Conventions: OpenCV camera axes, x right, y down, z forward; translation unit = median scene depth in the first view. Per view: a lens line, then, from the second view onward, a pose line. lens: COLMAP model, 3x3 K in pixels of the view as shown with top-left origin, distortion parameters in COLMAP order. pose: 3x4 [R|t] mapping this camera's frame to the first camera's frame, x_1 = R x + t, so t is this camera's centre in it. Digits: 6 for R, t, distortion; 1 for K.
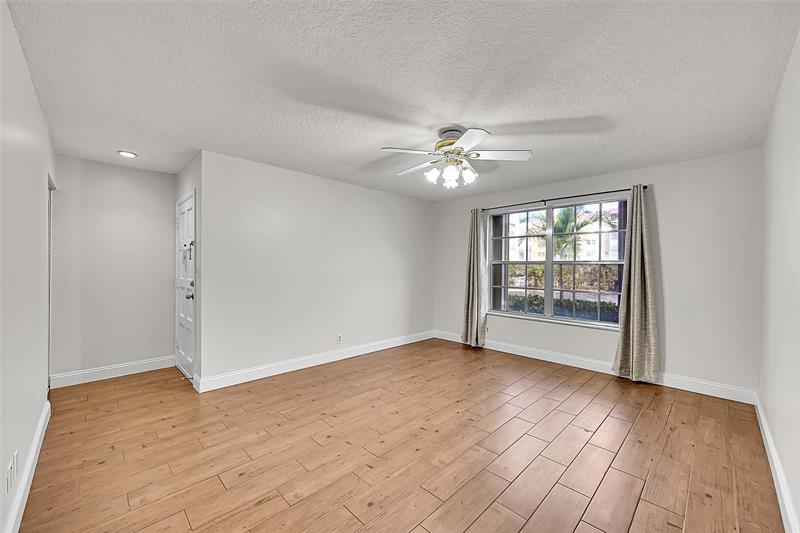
lens RADIAL K [[315.7, 0, 402.5], [0, 315.7, 265.0], [0, 0, 1]] dist [-0.002040, -0.000104]
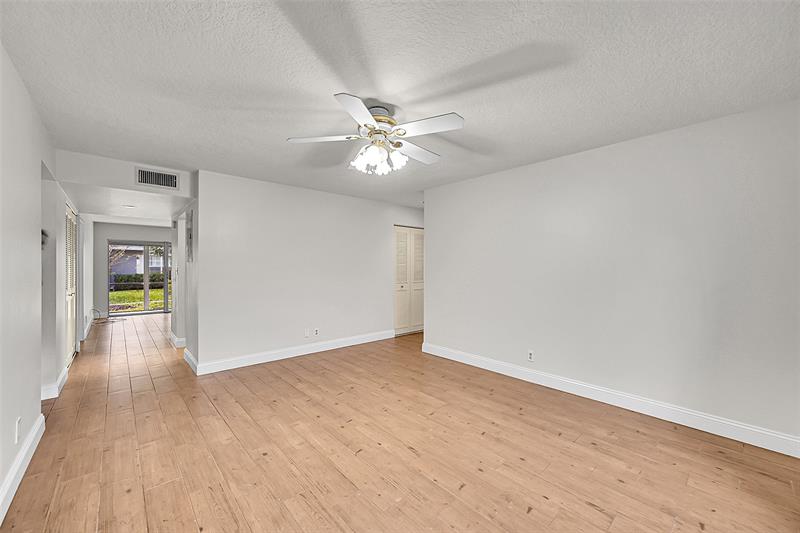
lens RADIAL K [[316.7, 0, 398.5], [0, 316.7, 266.7], [0, 0, 1]] dist [-0.000584, 0.000347]
pose [[-0.042758, -0.001760, -0.999084, 0.877729], [-0.002054, 0.999996, -0.001674, 0.000989], [0.999083, 0.001980, -0.042762, 0.940836]]
